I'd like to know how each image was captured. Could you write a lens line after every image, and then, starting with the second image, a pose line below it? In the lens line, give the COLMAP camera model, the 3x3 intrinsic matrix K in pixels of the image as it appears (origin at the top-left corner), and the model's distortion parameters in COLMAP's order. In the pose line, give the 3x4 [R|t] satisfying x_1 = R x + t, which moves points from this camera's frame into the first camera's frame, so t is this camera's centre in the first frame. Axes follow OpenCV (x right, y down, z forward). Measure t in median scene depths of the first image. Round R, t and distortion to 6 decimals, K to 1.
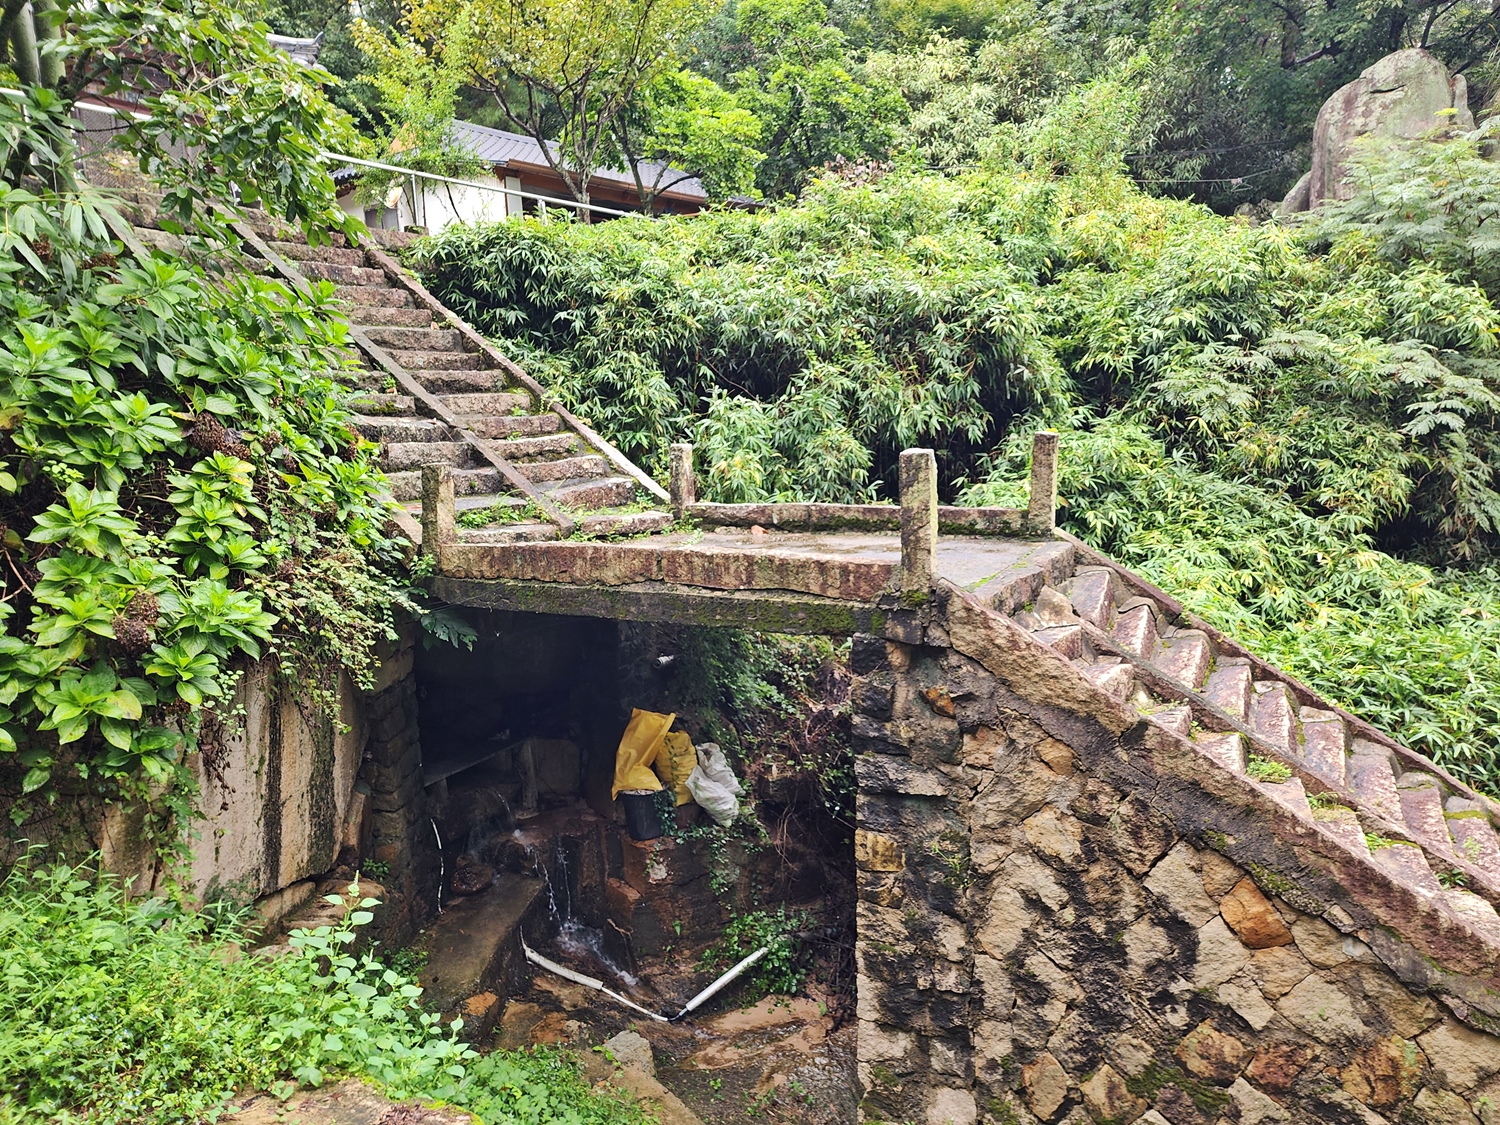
lens RADIAL K [[856.8, 0, 750.0], [0, 856.8, 562.5], [0, 0, 1]] dist [0.036150, -0.000764]
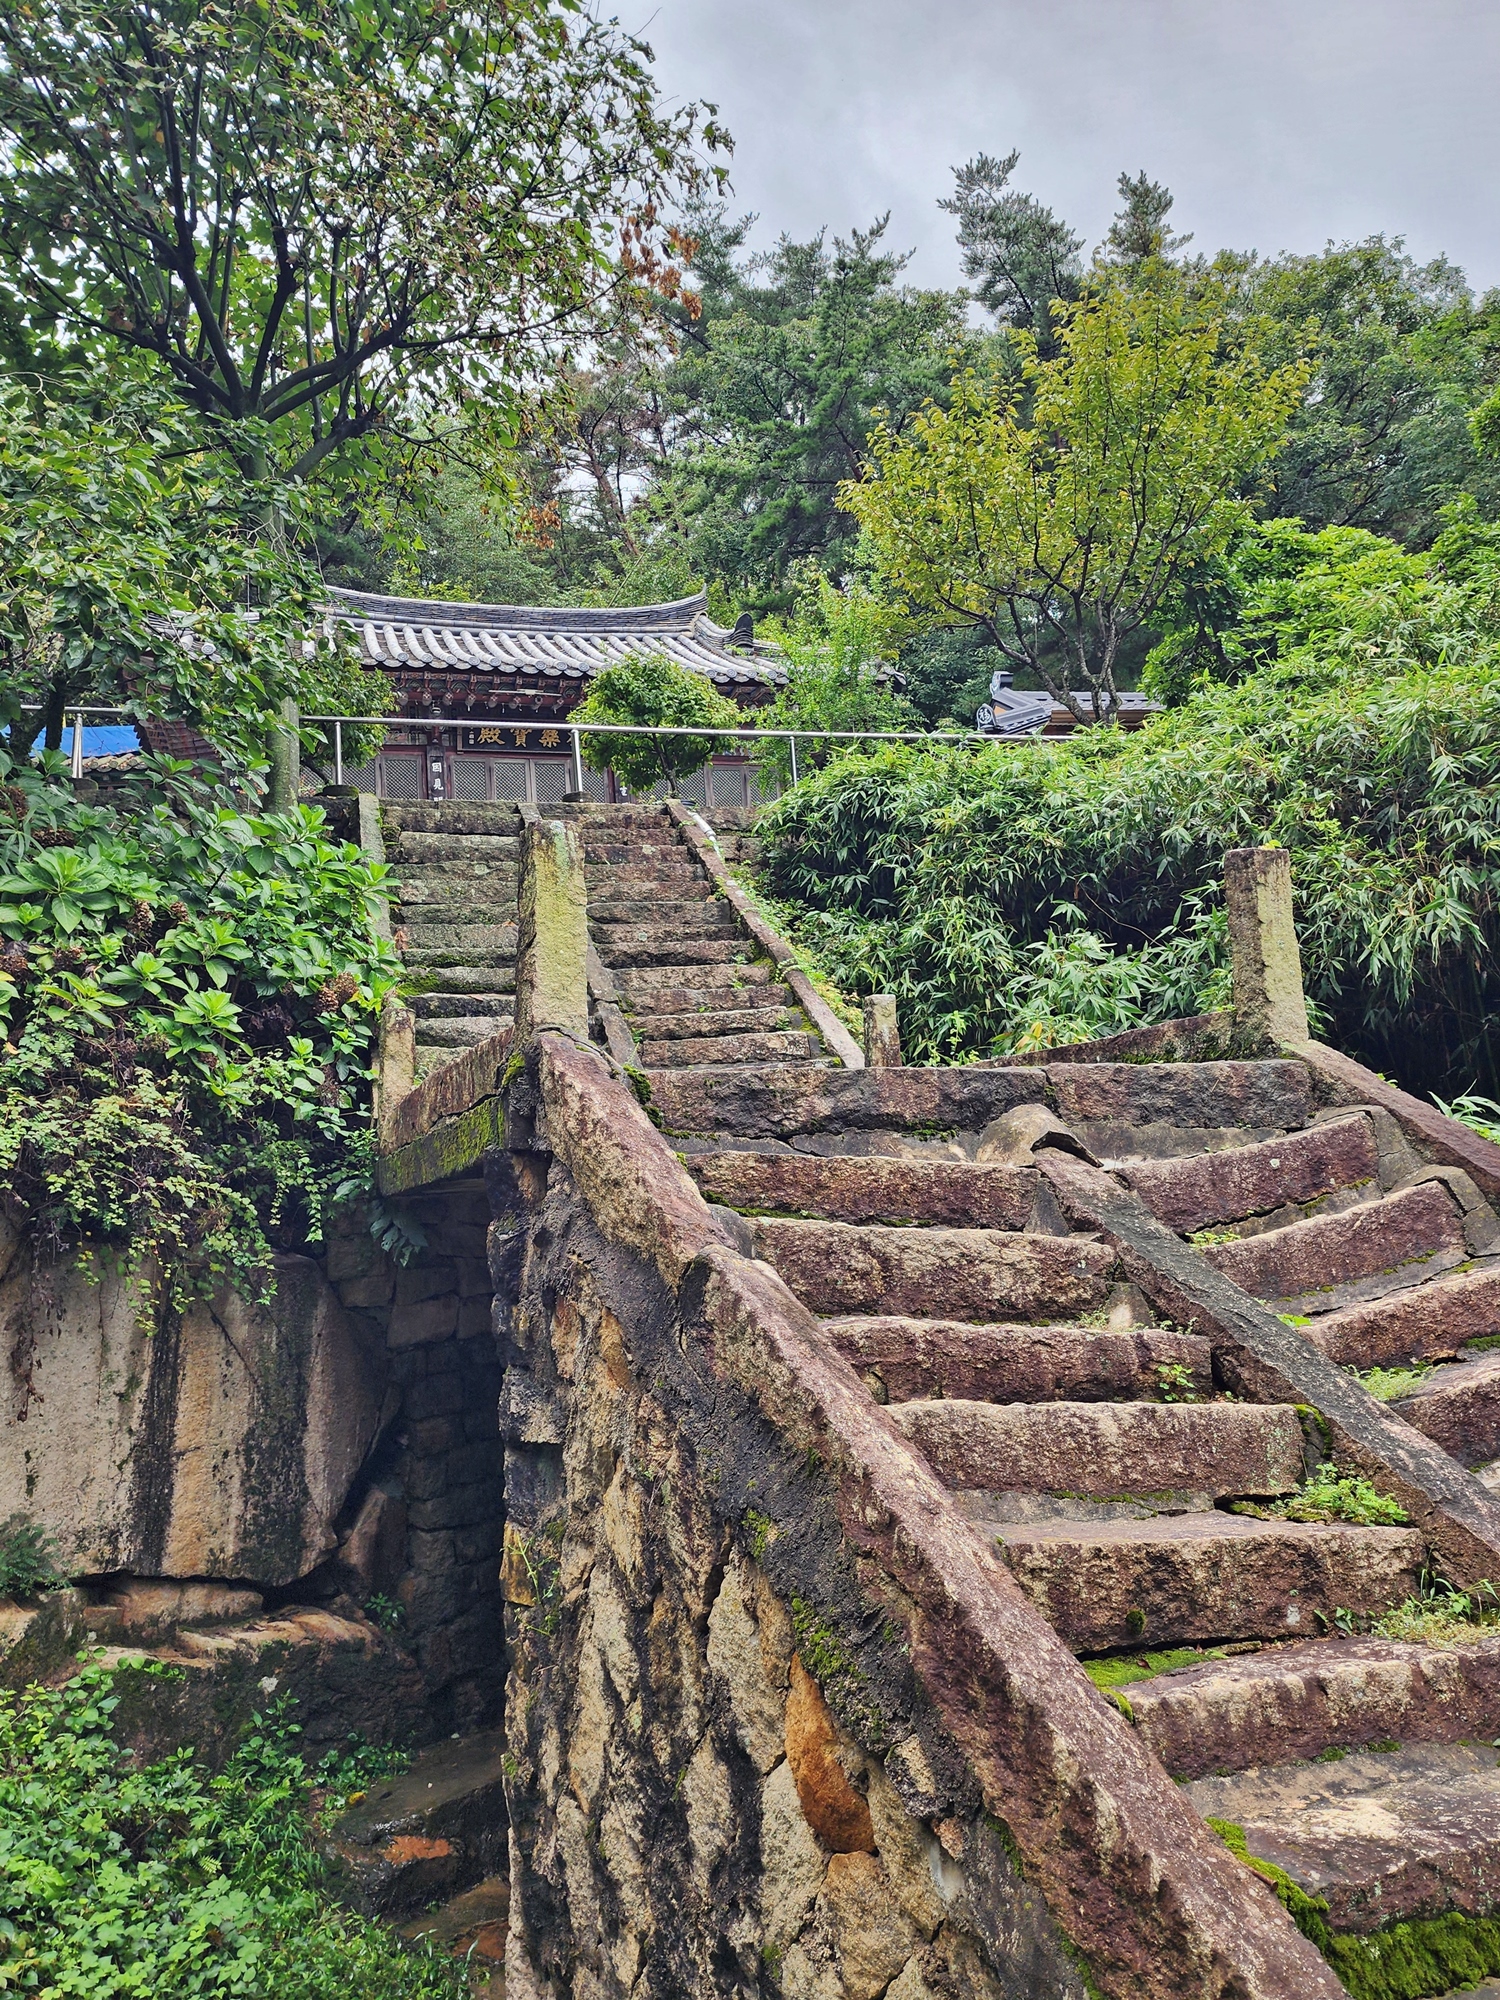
lens RADIAL K [[1301.0, 0, 750.0], [0, 1301.0, 1000.0], [0, 0, 1]] dist [0.063815, -0.046463]
pose [[0.830046, -0.089781, -0.550421, 0.540284], [-0.043645, 0.973472, -0.224604, 0.124306], [0.555984, 0.210455, 0.804108, 0.253158]]
